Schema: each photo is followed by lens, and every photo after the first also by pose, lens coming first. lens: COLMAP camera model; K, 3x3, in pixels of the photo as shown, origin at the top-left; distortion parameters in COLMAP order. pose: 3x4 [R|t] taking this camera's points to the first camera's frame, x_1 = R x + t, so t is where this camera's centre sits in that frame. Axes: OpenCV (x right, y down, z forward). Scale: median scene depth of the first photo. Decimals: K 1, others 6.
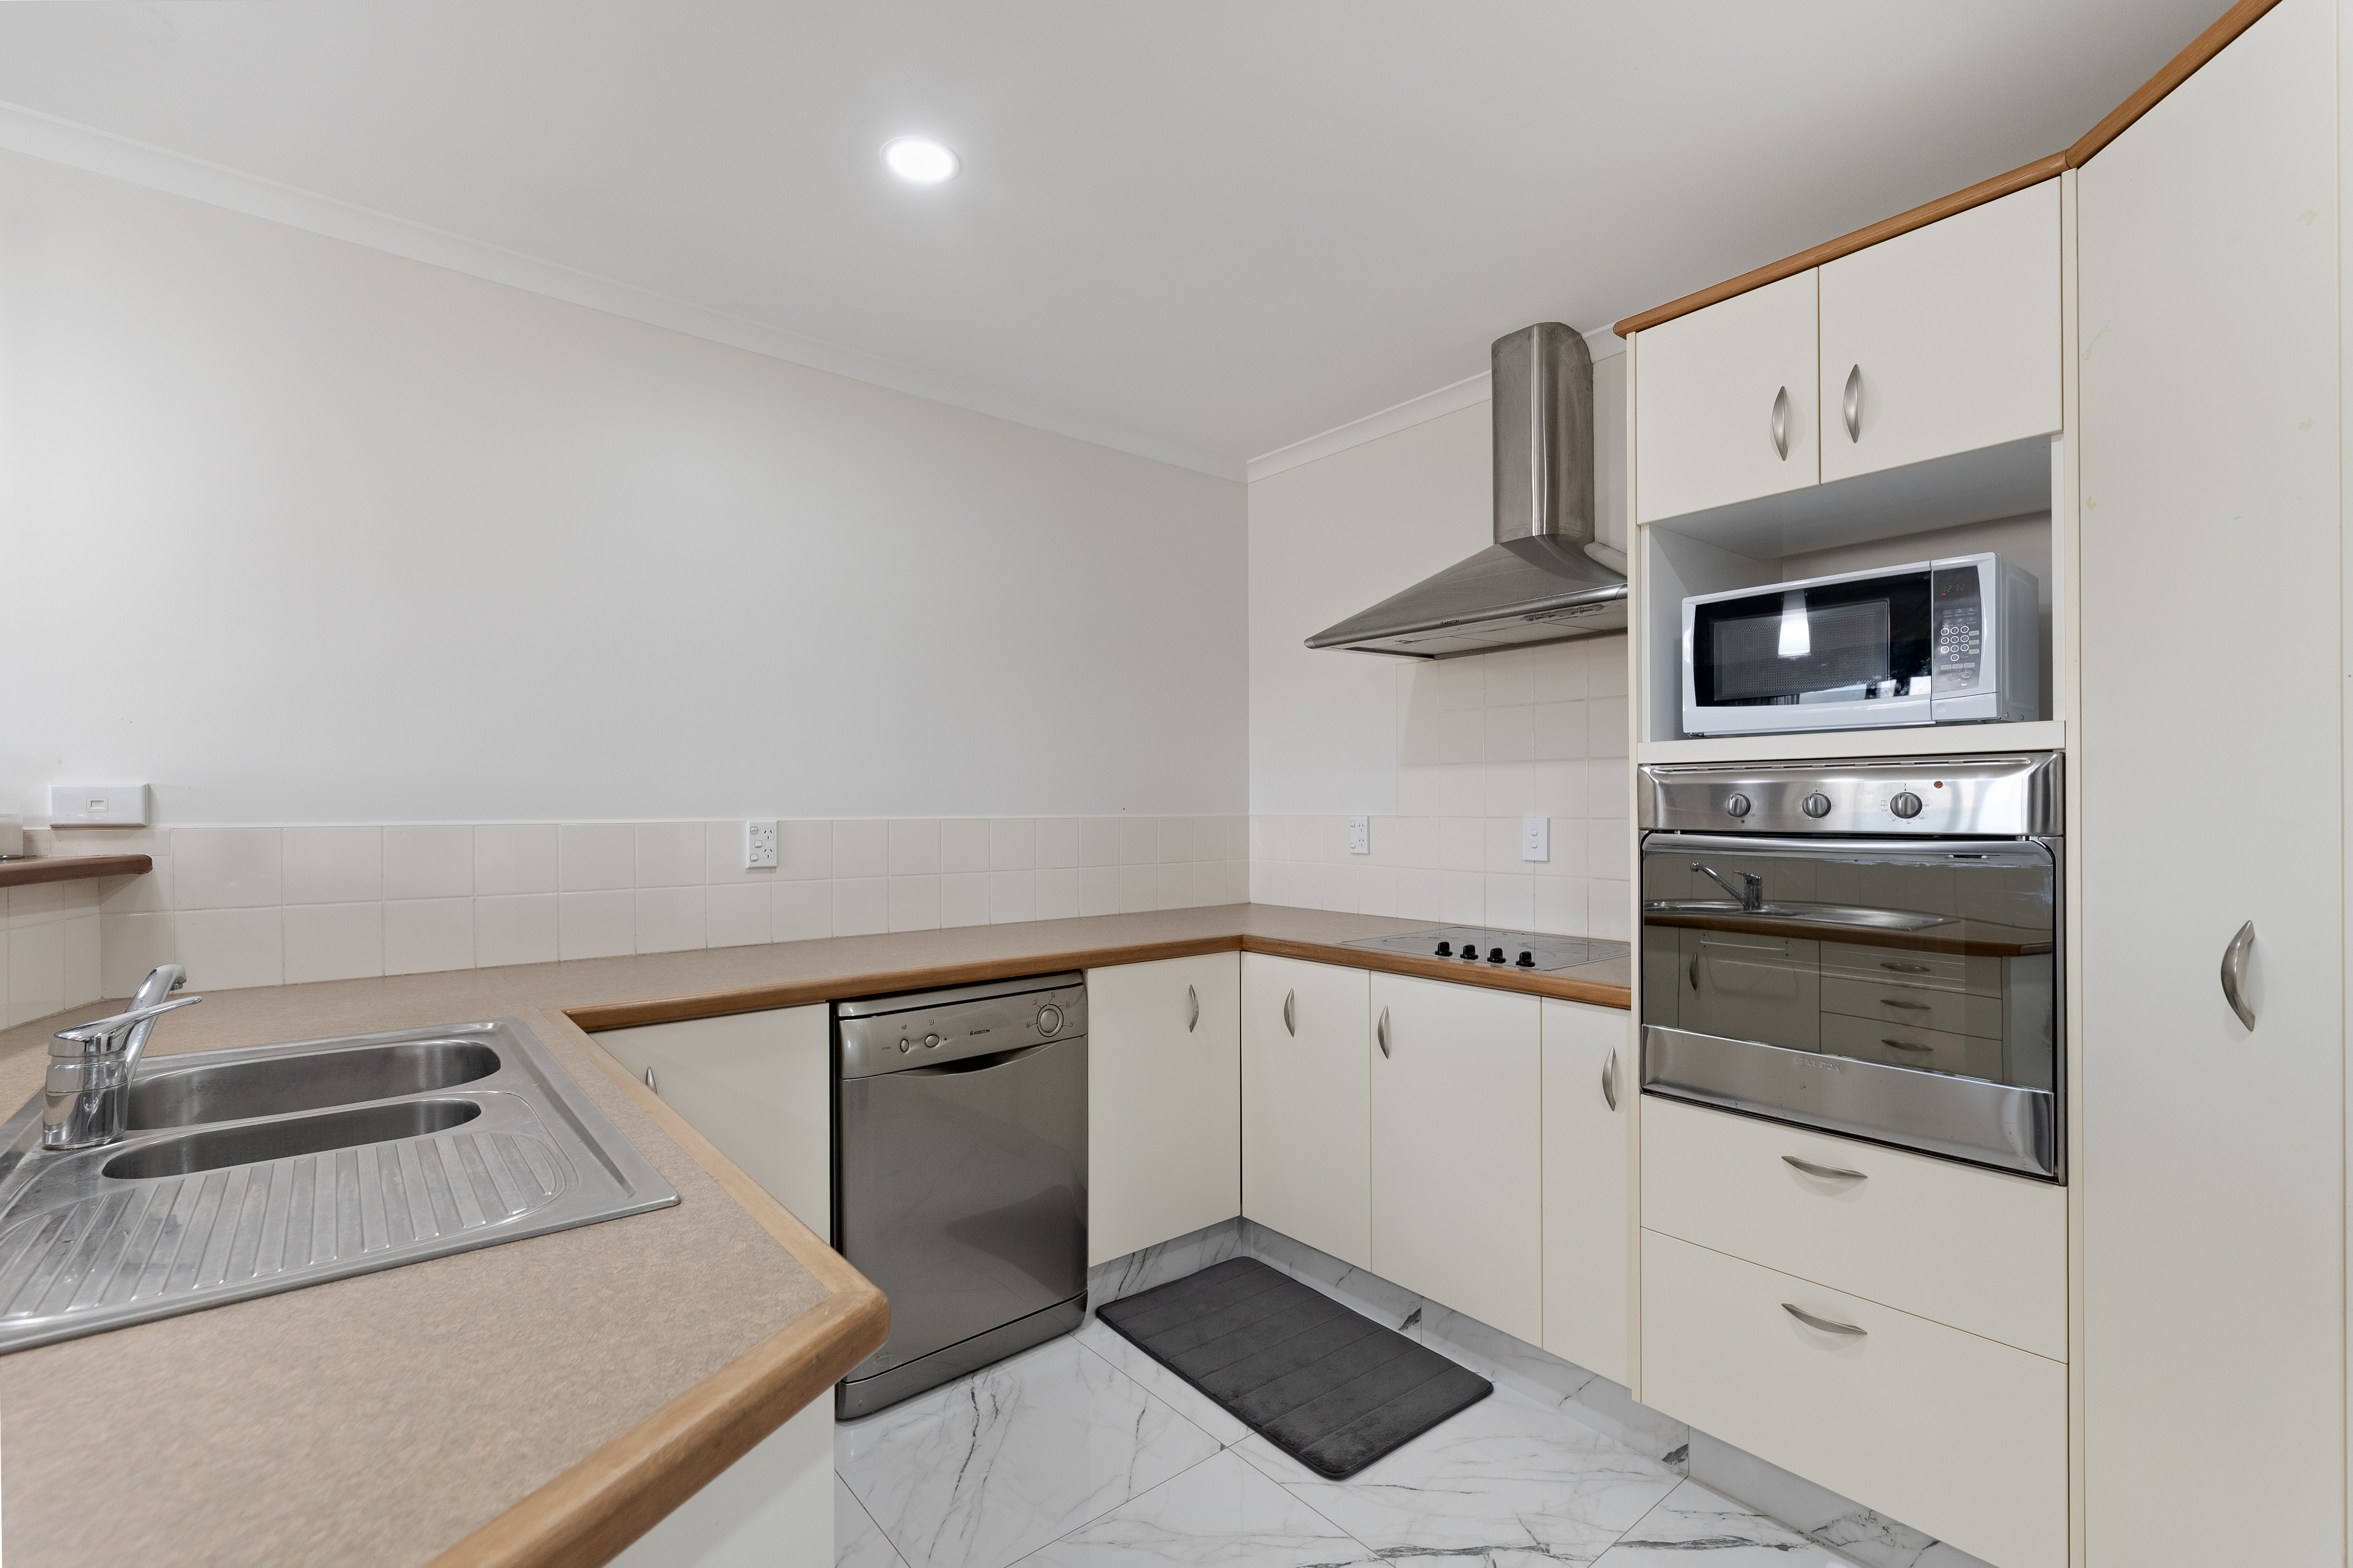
lens RADIAL K [[1032.8, 0, 1176.5], [0, 1032.8, 784.0], [0, 0, 1]] dist [-0.000701, 0.000164]
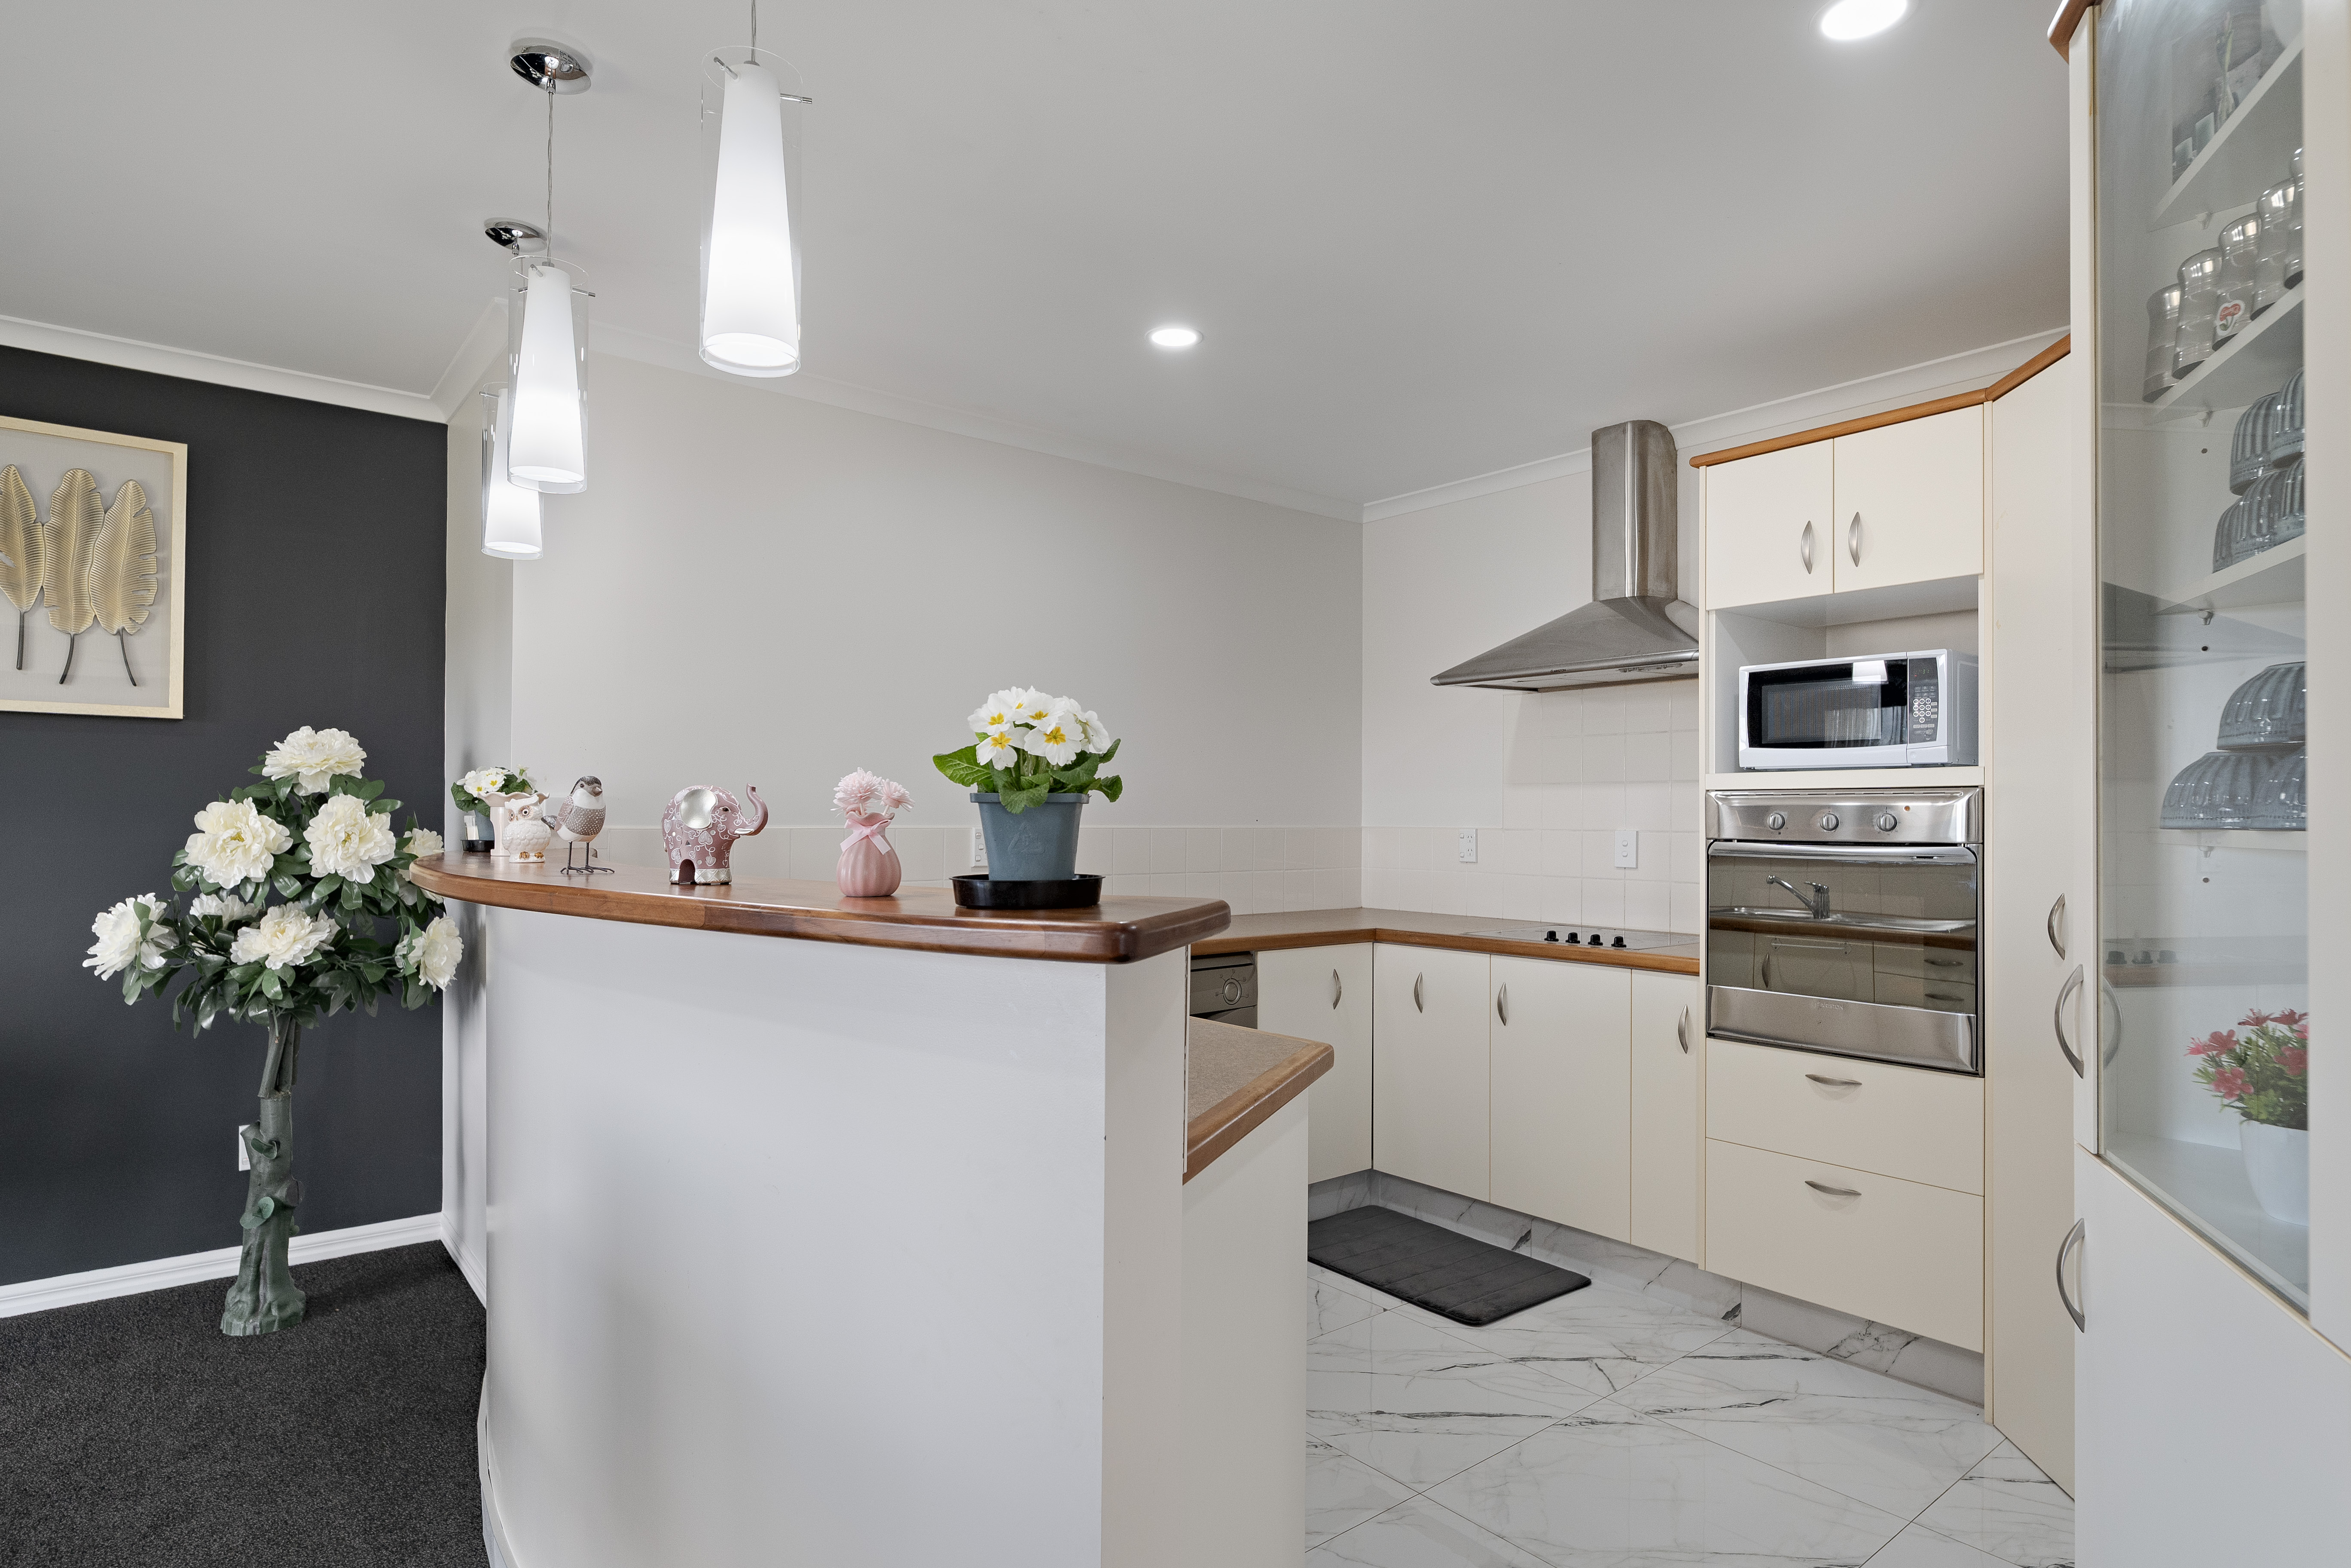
lens RADIAL K [[1258.5, 0, 1175.5], [0, 1258.5, 784.0], [0, 0, 1]] dist [0.000061, -0.000224]
pose [[0.999960, 0.008363, -0.003254, -0.189675], [-0.008381, 0.999949, -0.005680, -0.010016], [0.003206, 0.005707, 0.999979, -0.511685]]
